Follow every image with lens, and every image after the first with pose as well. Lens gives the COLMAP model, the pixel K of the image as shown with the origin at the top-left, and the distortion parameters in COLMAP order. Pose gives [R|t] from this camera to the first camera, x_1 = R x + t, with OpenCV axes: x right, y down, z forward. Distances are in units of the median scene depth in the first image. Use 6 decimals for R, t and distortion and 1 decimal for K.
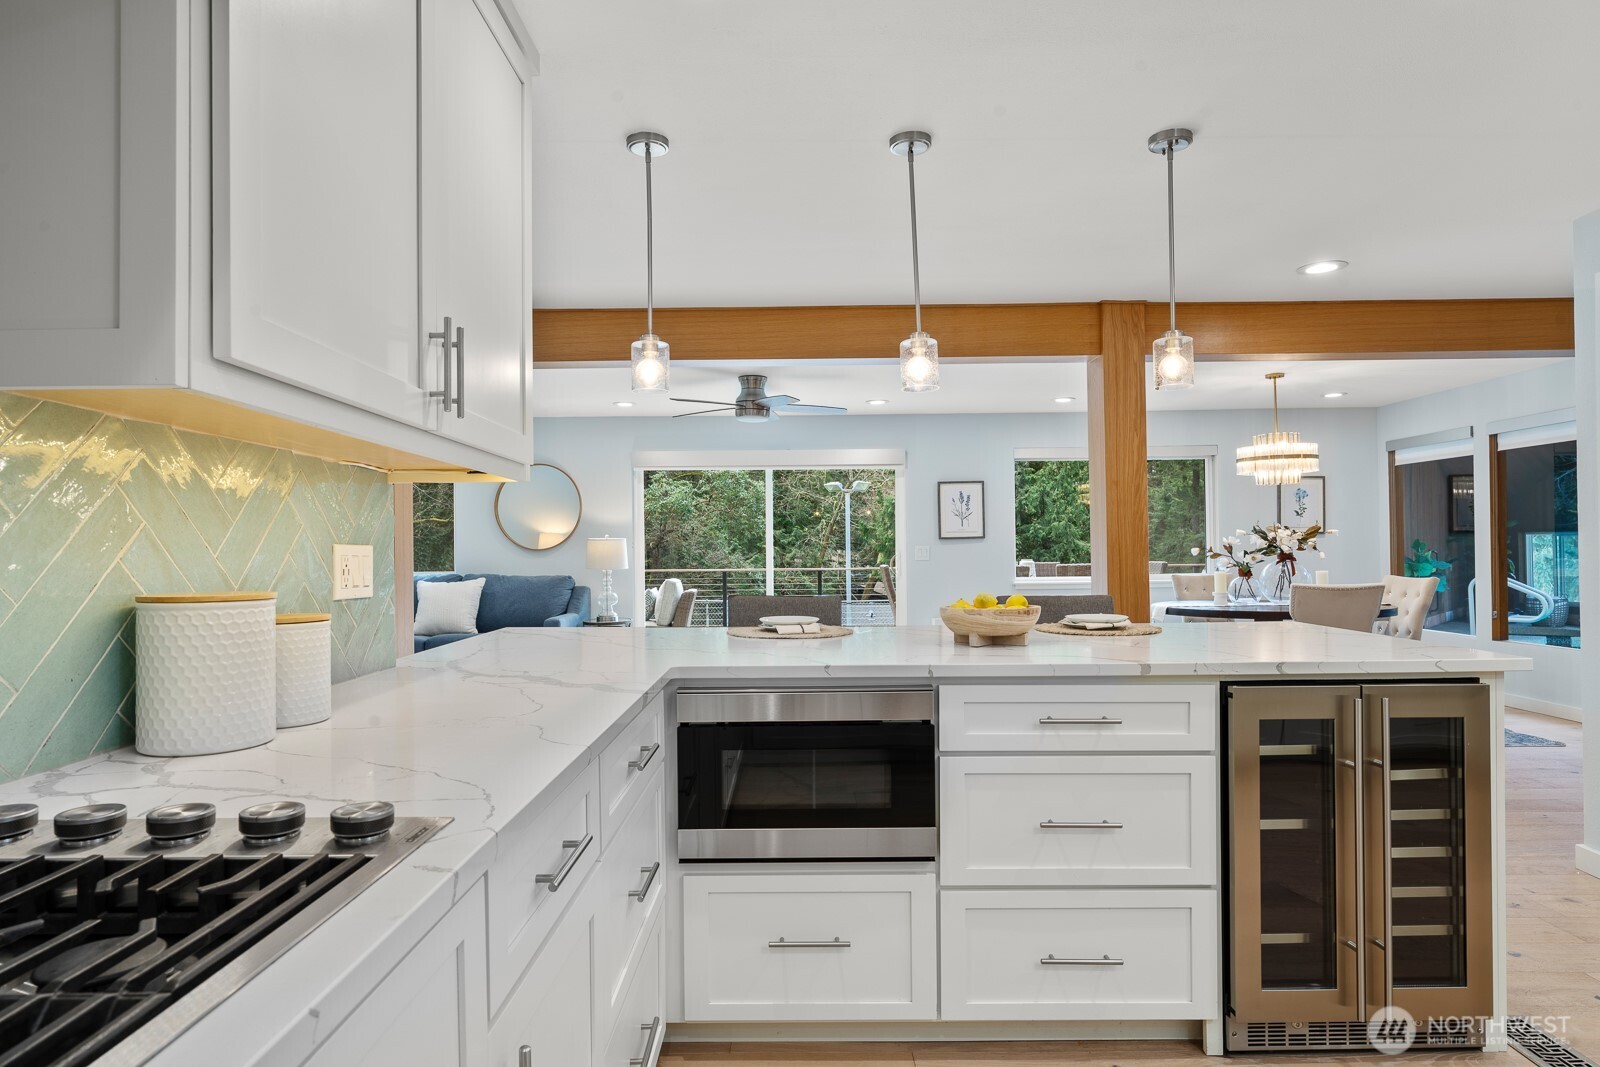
lens RADIAL K [[918.2, 0, 794.7], [0, 918.2, 539.0], [0, 0, 1]] dist [-0.002273, -0.000419]
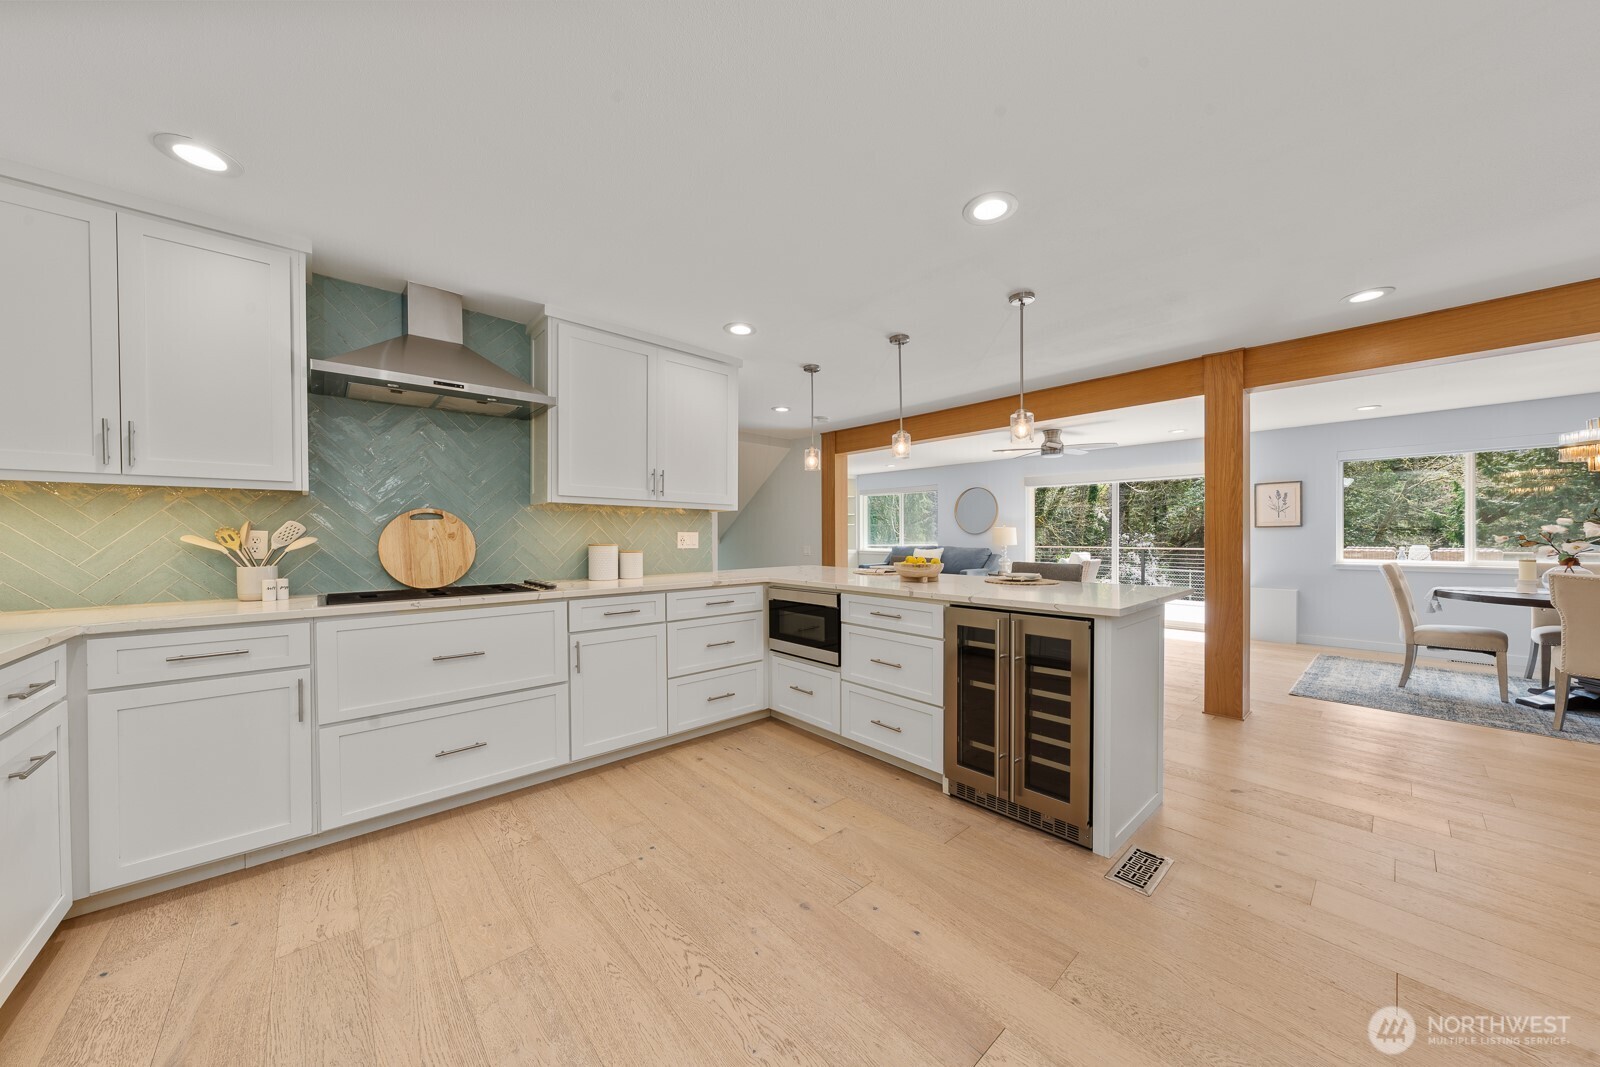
lens RADIAL K [[543.5, 0, 797.4], [0, 543.5, 542.6], [0, 0, 1]] dist [-0.000908, -0.000012]
pose [[0.670404, 0.017986, -0.741778, 0.600026], [0.003420, 0.999621, 0.027329, -0.003860], [0.741988, -0.020858, 0.670088, -0.003014]]
